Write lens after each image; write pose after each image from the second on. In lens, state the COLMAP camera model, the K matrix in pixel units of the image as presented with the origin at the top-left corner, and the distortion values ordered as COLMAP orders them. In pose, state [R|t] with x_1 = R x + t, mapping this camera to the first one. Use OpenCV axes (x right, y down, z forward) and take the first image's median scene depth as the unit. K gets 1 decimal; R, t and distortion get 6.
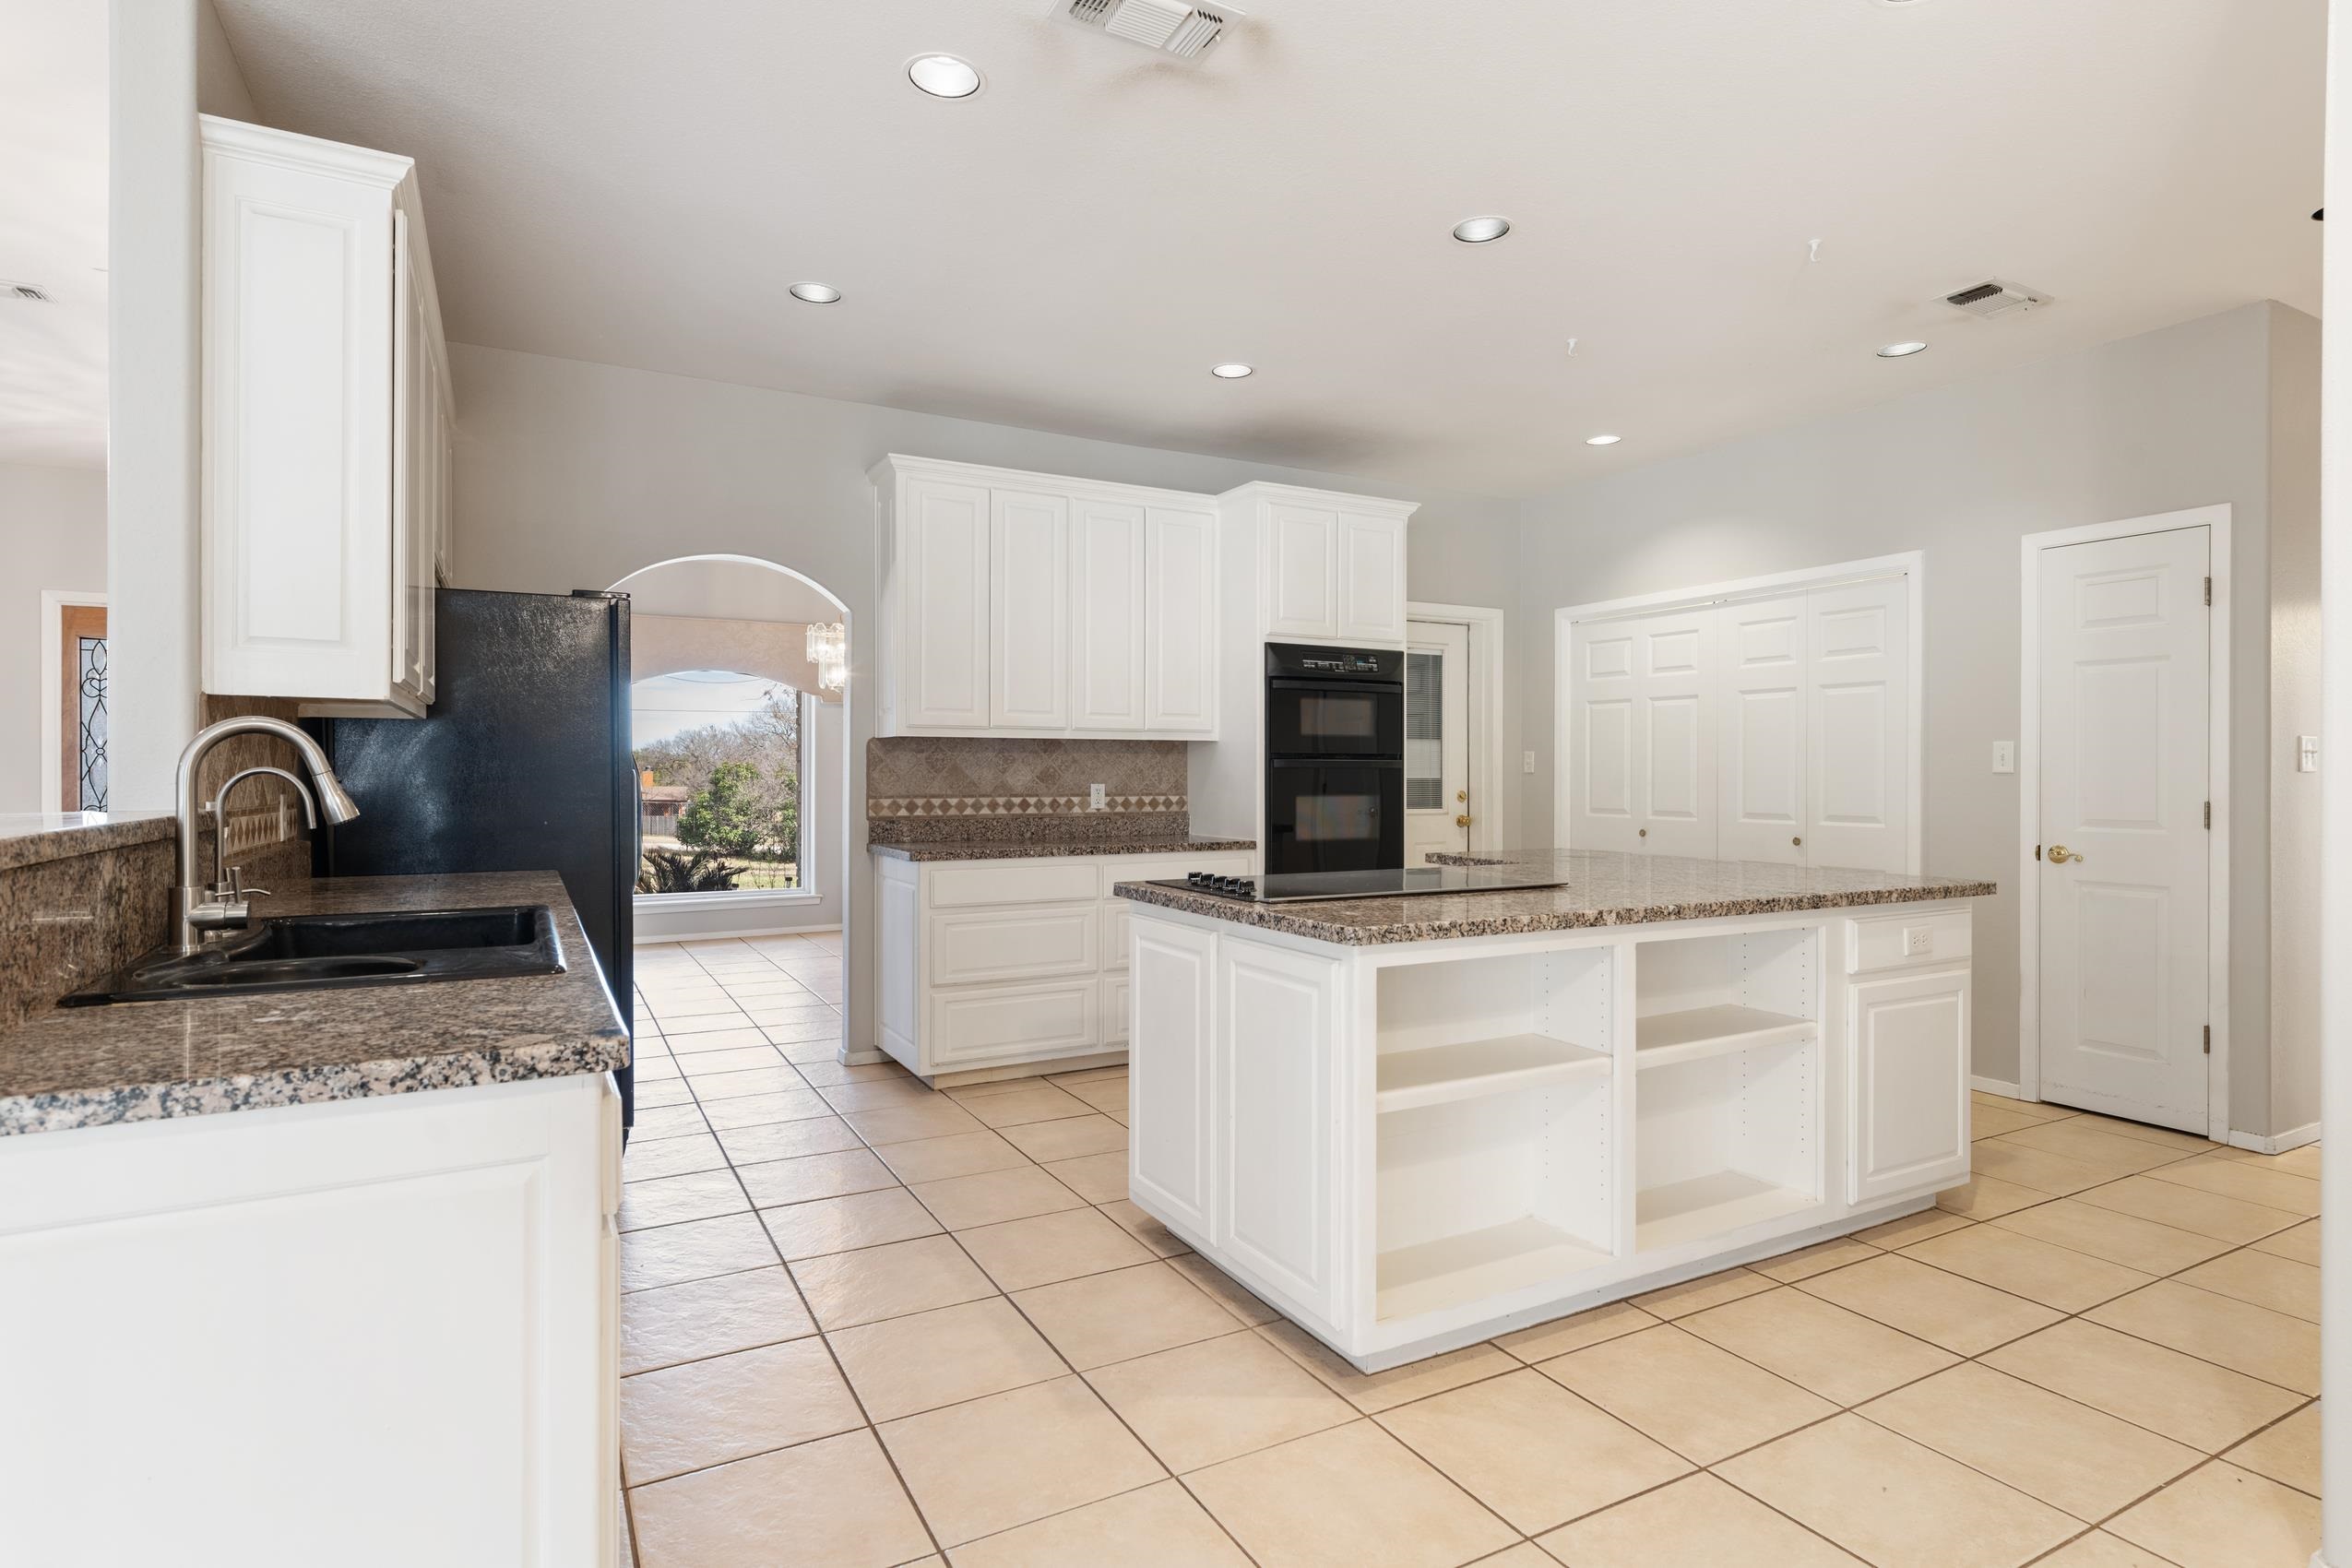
lens RADIAL K [[1201.0, 0, 1179.9], [0, 1201.0, 776.2], [0, 0, 1]] dist [0.009105, -0.003406]
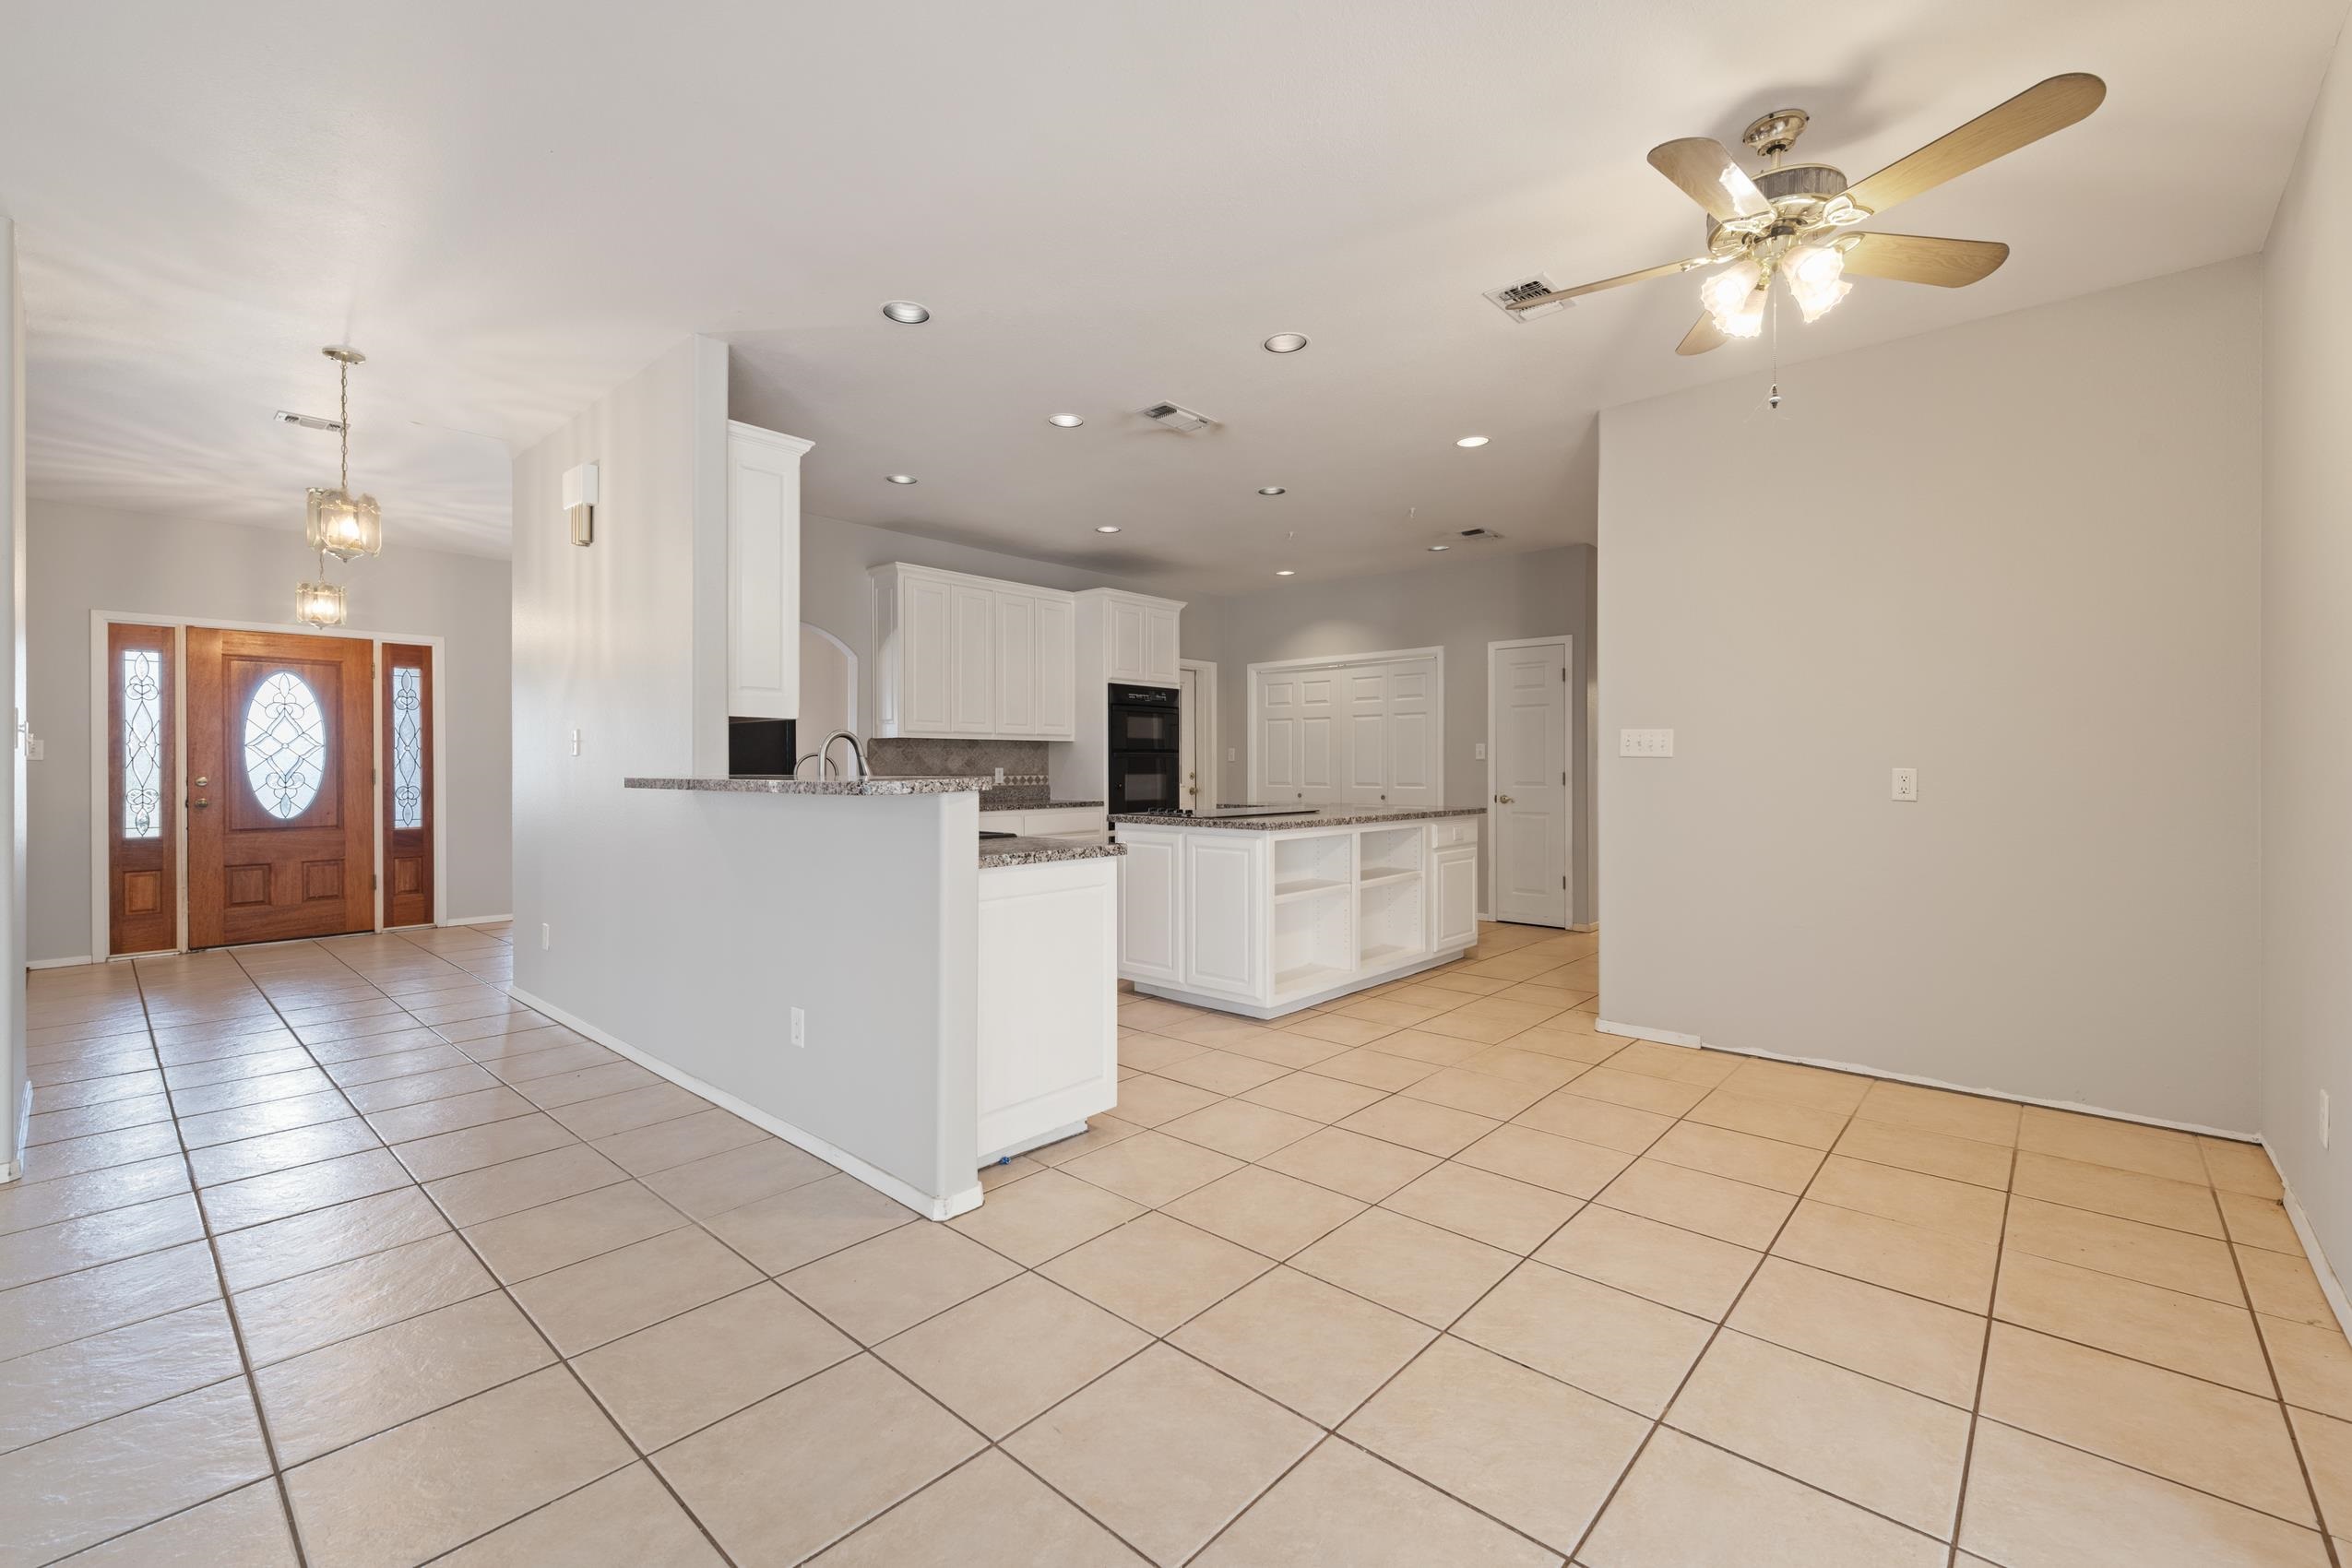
lens RADIAL K [[979.7, 0, 1185.8], [0, 979.7, 765.4], [0, 0, 1]] dist [0.003944, -0.001207]
pose [[0.942748, -0.002368, 0.333497, -0.284915], [0.003589, 0.999989, -0.003046, 0.008721], [-0.333486, 0.004069, 0.942746, -0.329239]]
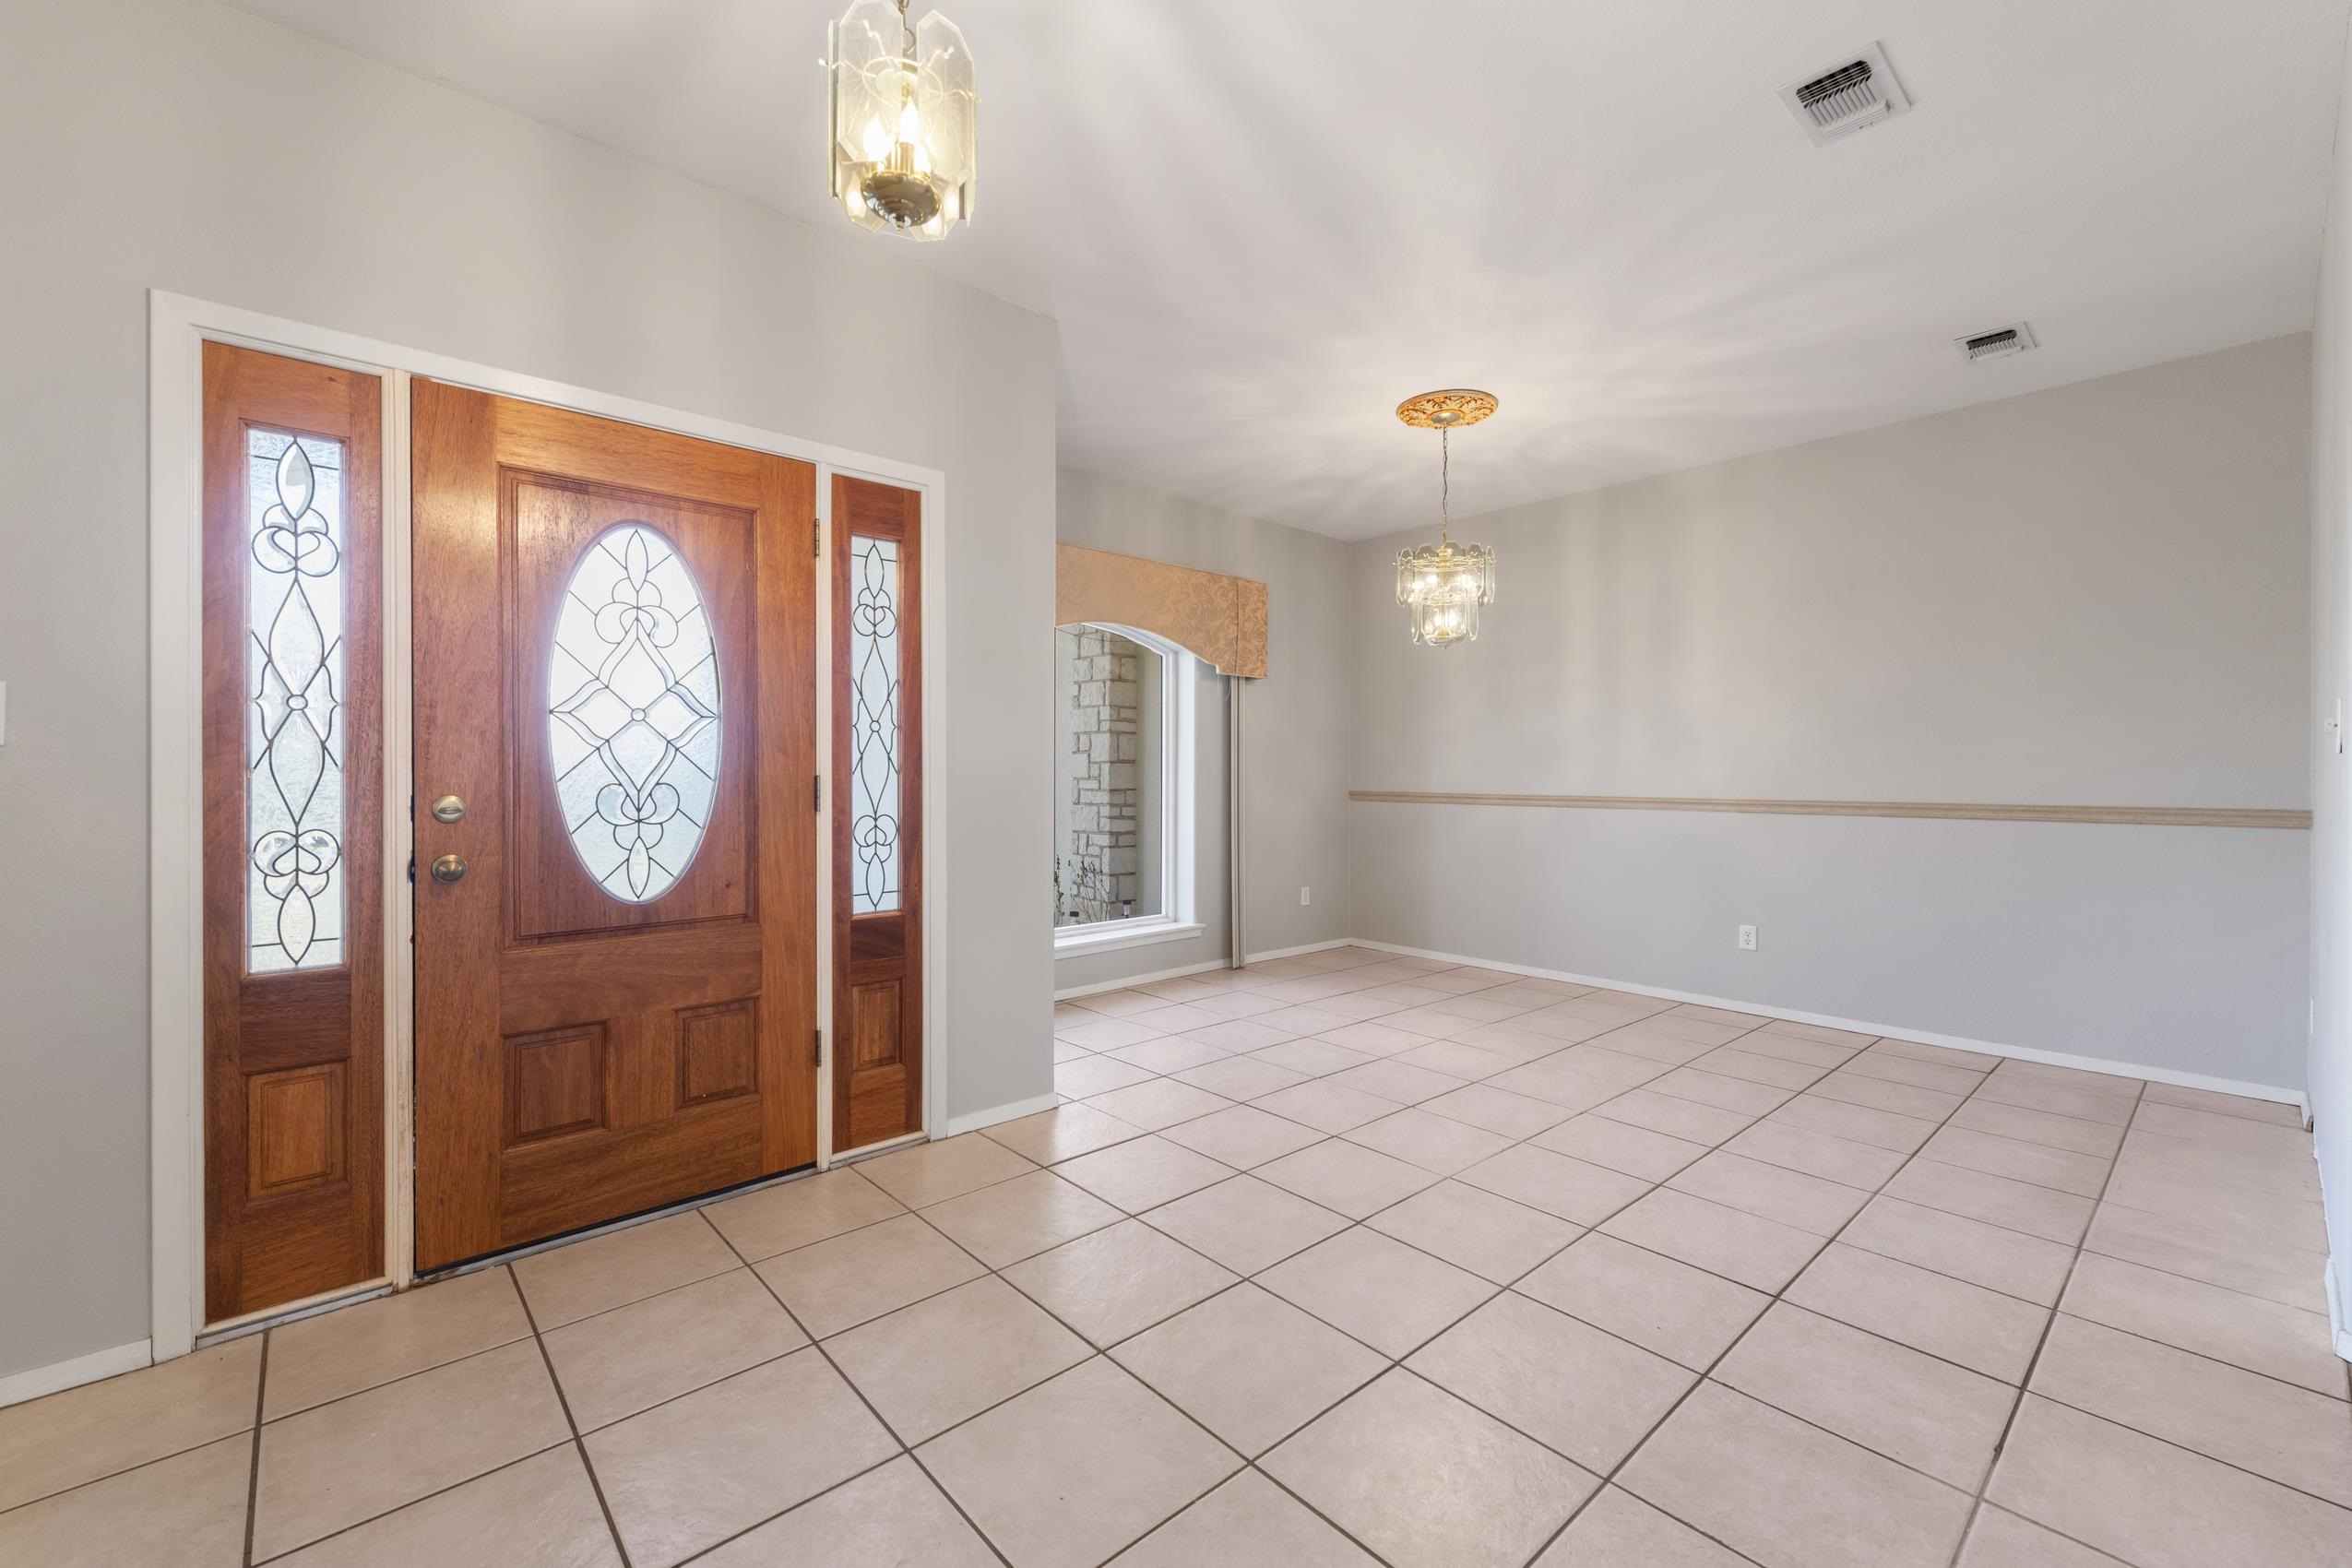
lens RADIAL K [[979.7, 0, 1201.8], [0, 979.7, 774.9], [0, 0, 1]] dist [0.003944, -0.001207]
pose [[0.969977, 0.001576, 0.243191, -0.802443], [-0.001752, 0.999998, 0.000508, 0.004864], [-0.243190, -0.000919, 0.969978, 0.704777]]
